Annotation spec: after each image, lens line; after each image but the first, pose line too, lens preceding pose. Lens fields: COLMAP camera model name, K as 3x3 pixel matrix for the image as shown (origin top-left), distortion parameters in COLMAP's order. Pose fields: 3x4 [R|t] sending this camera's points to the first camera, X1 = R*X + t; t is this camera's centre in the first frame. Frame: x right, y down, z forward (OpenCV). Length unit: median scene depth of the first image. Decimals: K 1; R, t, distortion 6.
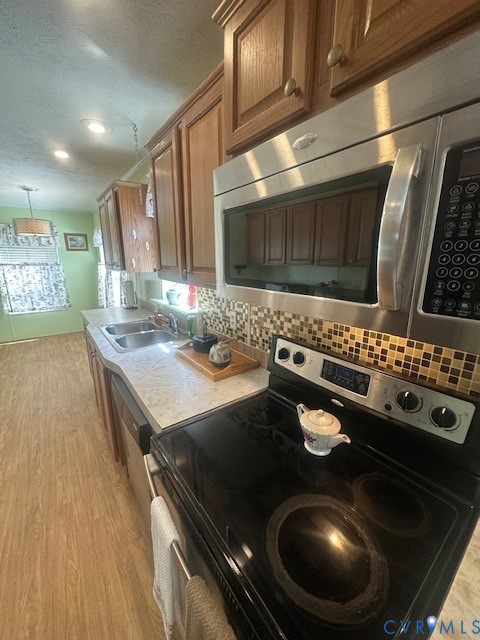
lens RADIAL K [[256.2, 0, 240.3], [0, 256.2, 319.3], [0, 0, 1]] dist [-0.001442, -0.000360]
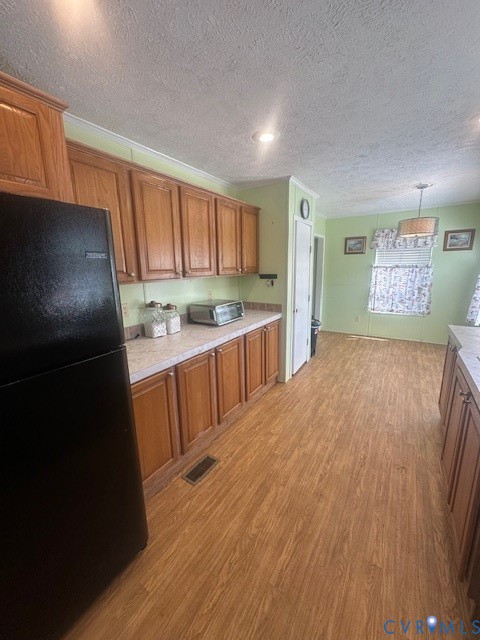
lens RADIAL K [[256.2, 0, 240.3], [0, 256.2, 319.3], [0, 0, 1]] dist [-0.001442, -0.000360]
pose [[0.352361, 0.185721, -0.917251, -0.184823], [-0.195931, 0.973030, 0.121748, -0.028622], [0.915125, 0.136819, 0.379246, 0.158725]]
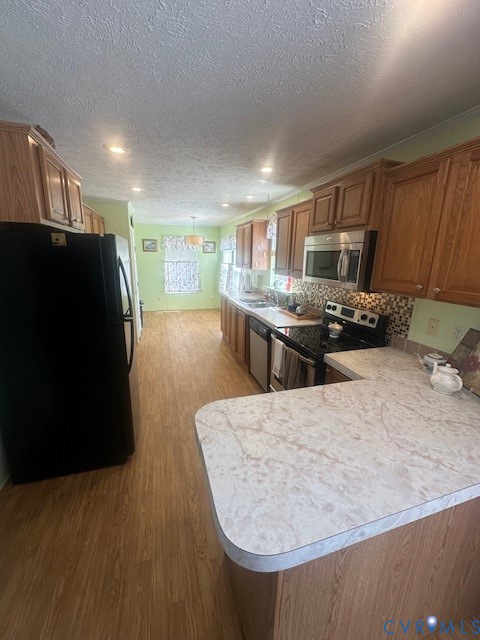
lens RADIAL K [[256.2, 0, 240.3], [0, 256.2, 319.3], [0, 0, 1]] dist [-0.001442, -0.000360]
pose [[0.943099, 0.097575, -0.317874, 0.085775], [-0.095884, 0.995171, 0.021001, 0.145480], [0.318388, 0.010673, 0.947900, -0.793137]]
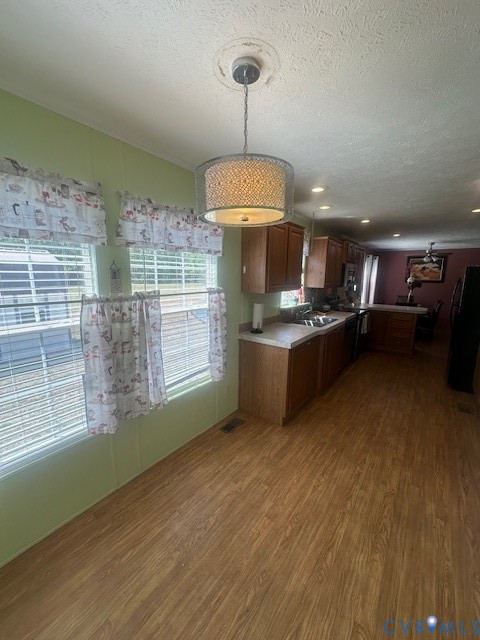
lens RADIAL K [[256.2, 0, 240.3], [0, 256.2, 319.3], [0, 0, 1]] dist [-0.001442, -0.000360]
pose [[-0.283133, -0.167835, 0.944281, -1.935270], [0.209909, 0.949855, 0.231764, -0.481811], [-0.935828, 0.263833, -0.233705, 1.896634]]
